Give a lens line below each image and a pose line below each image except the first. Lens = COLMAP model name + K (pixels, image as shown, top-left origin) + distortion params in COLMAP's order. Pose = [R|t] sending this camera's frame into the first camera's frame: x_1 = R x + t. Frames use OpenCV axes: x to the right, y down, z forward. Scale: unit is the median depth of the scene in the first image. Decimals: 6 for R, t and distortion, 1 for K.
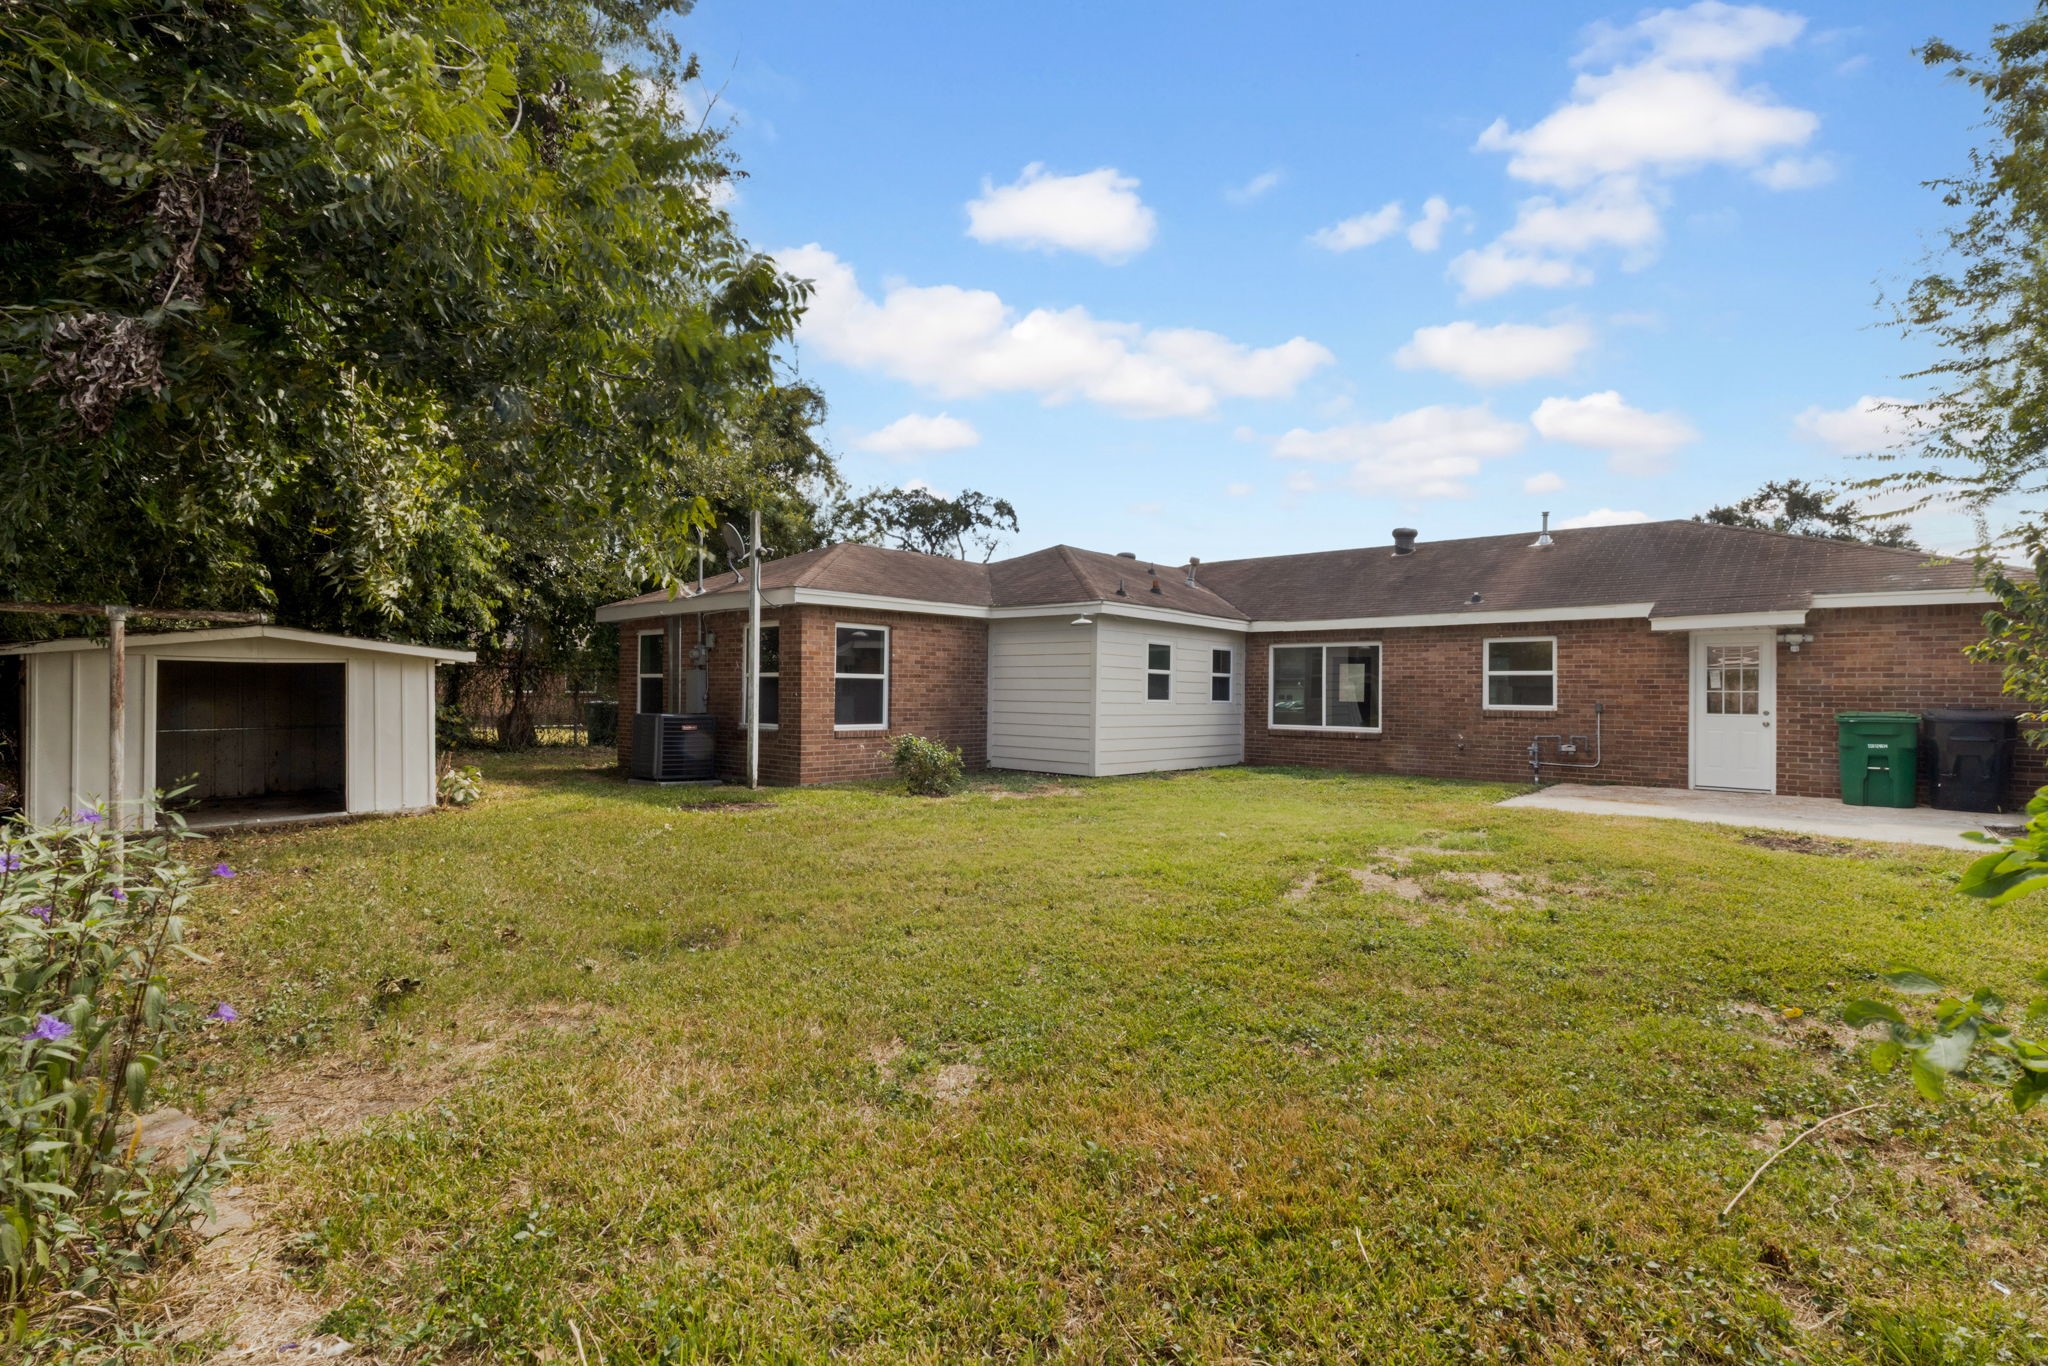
lens RADIAL K [[919.8, 0, 1022.8], [0, 919.8, 691.0], [0, 0, 1]] dist [0.000526, -0.001427]
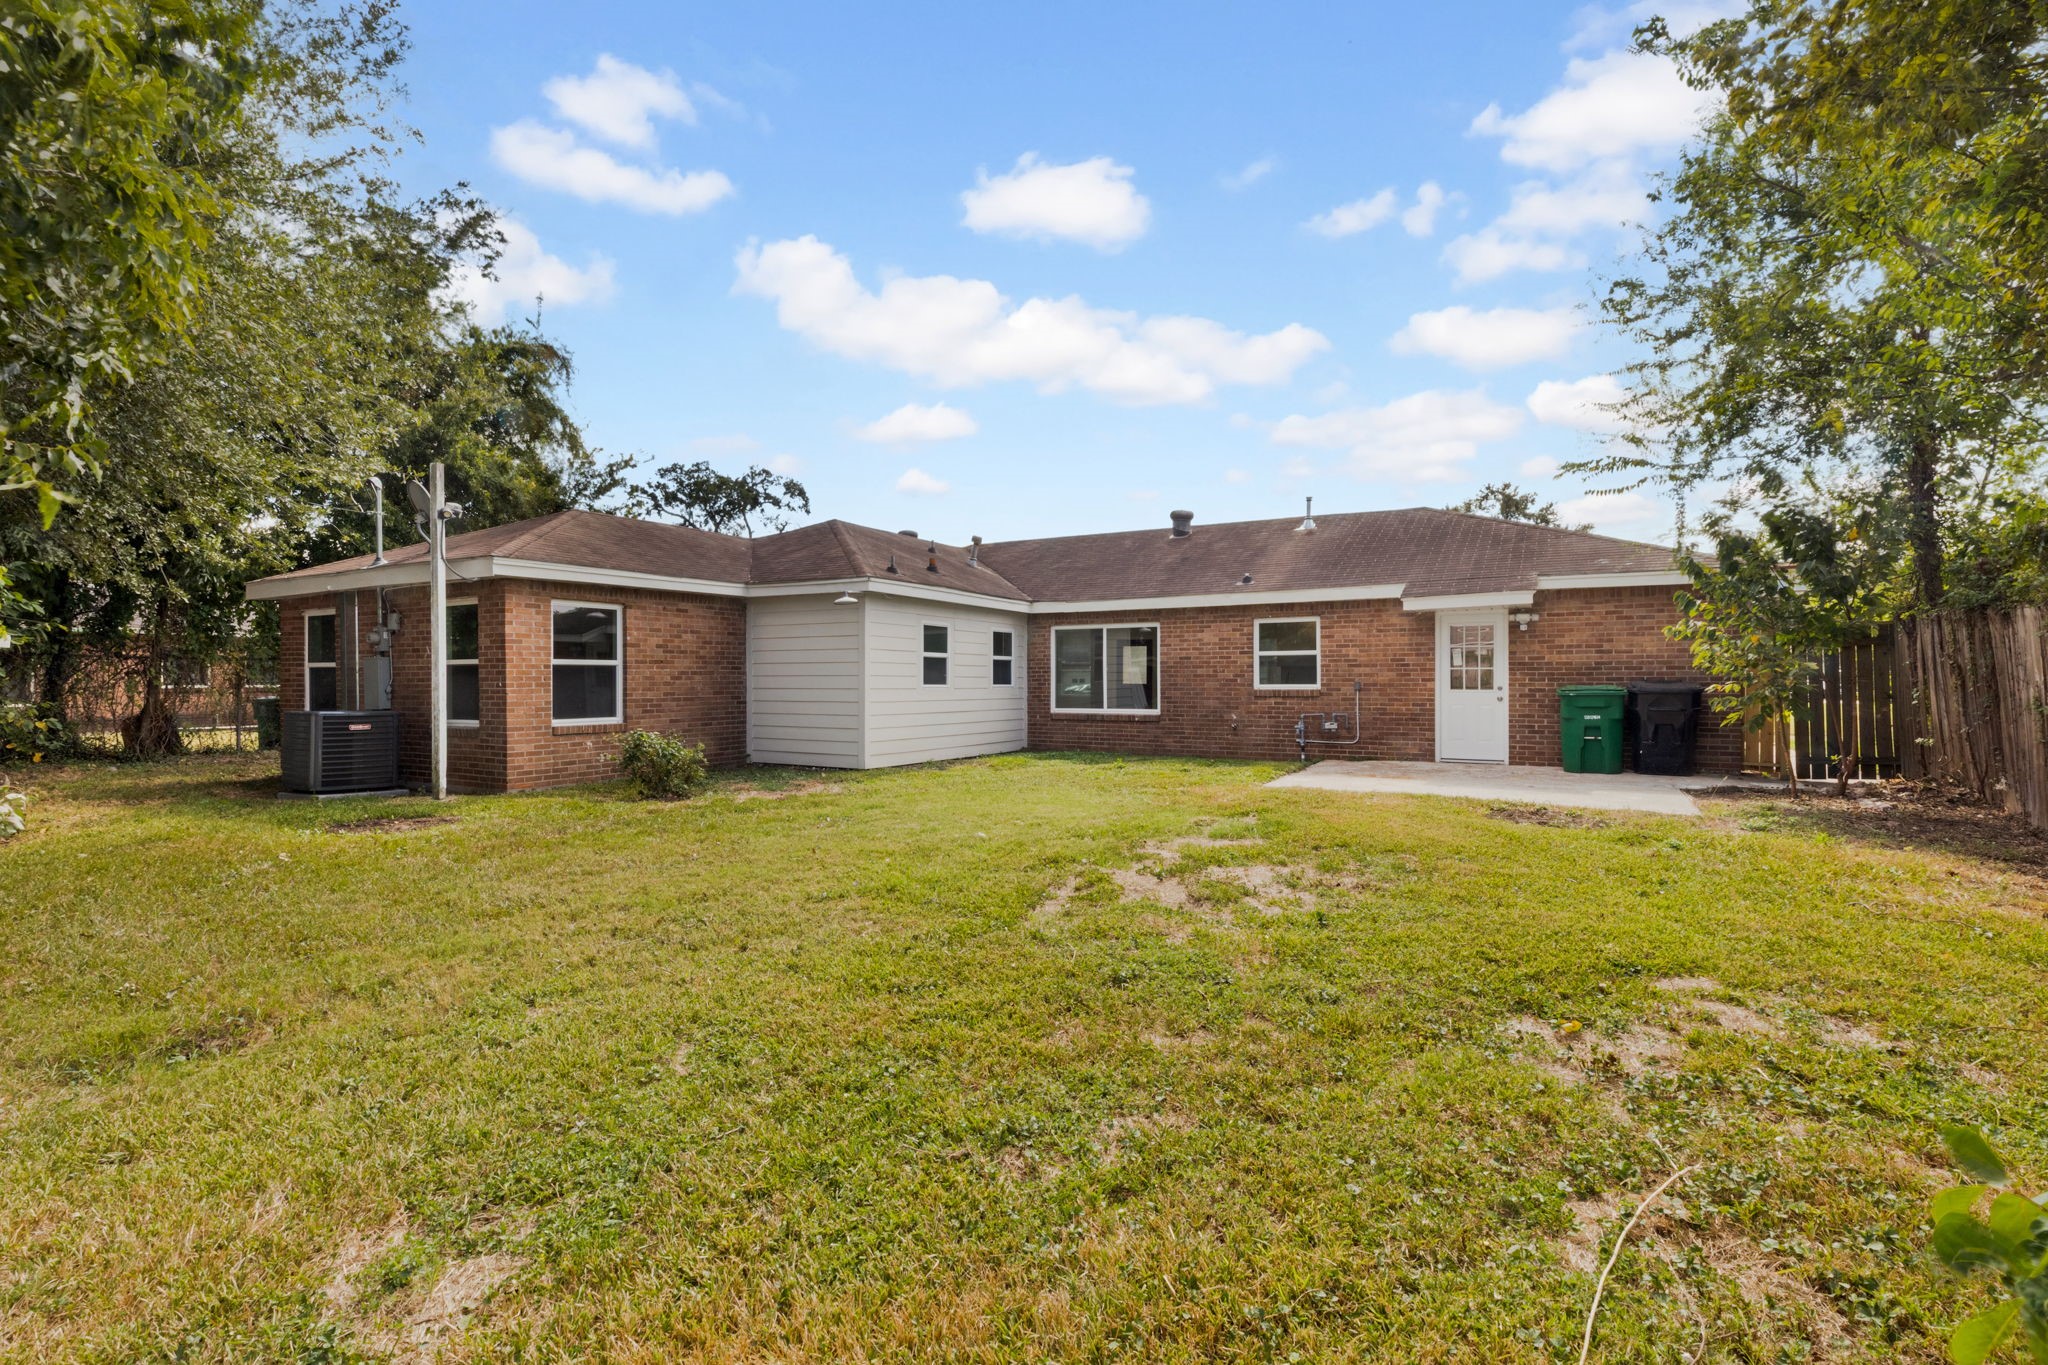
lens RADIAL K [[919.8, 0, 1022.1], [0, 919.8, 685.3], [0, 0, 1]] dist [0.000526, -0.001427]
pose [[0.977179, -0.015359, 0.211862, 0.048839], [0.013394, 0.999853, 0.010708, 0.002070], [-0.211996, -0.007626, 0.977241, 0.087553]]
